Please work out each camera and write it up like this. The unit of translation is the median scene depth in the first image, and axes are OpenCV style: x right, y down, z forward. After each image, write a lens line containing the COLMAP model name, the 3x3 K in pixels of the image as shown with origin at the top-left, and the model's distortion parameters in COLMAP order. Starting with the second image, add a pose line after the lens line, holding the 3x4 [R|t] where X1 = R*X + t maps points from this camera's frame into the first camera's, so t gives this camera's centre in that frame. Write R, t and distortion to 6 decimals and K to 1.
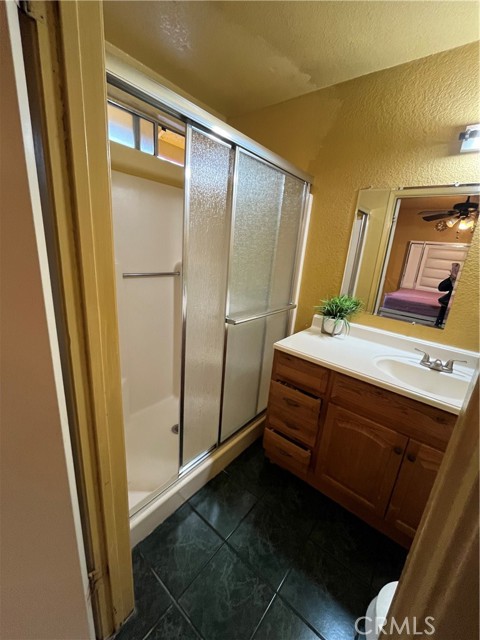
lens RADIAL K [[255.9, 0, 240.3], [0, 255.9, 319.8], [0, 0, 1]] dist [-0.013708, 0.000020]
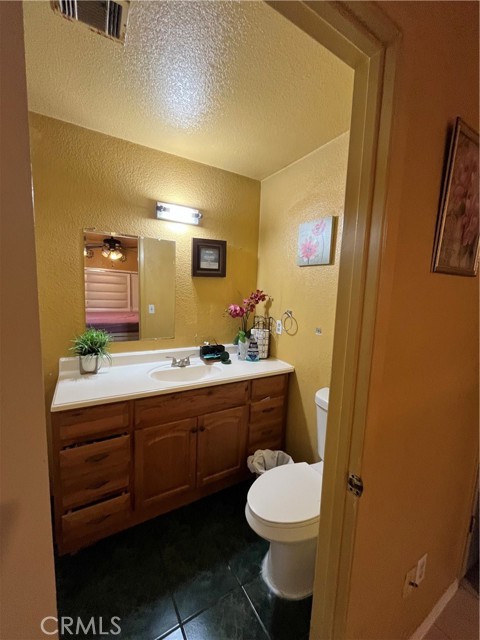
lens RADIAL K [[255.9, 0, 242.1], [0, 255.9, 317.8], [0, 0, 1]] dist [-0.013708, 0.000020]
pose [[0.322913, -0.166681, 0.931635, -0.384955], [0.248126, 0.964847, 0.086621, -0.100375], [-0.913324, 0.203192, 0.352920, 0.129026]]
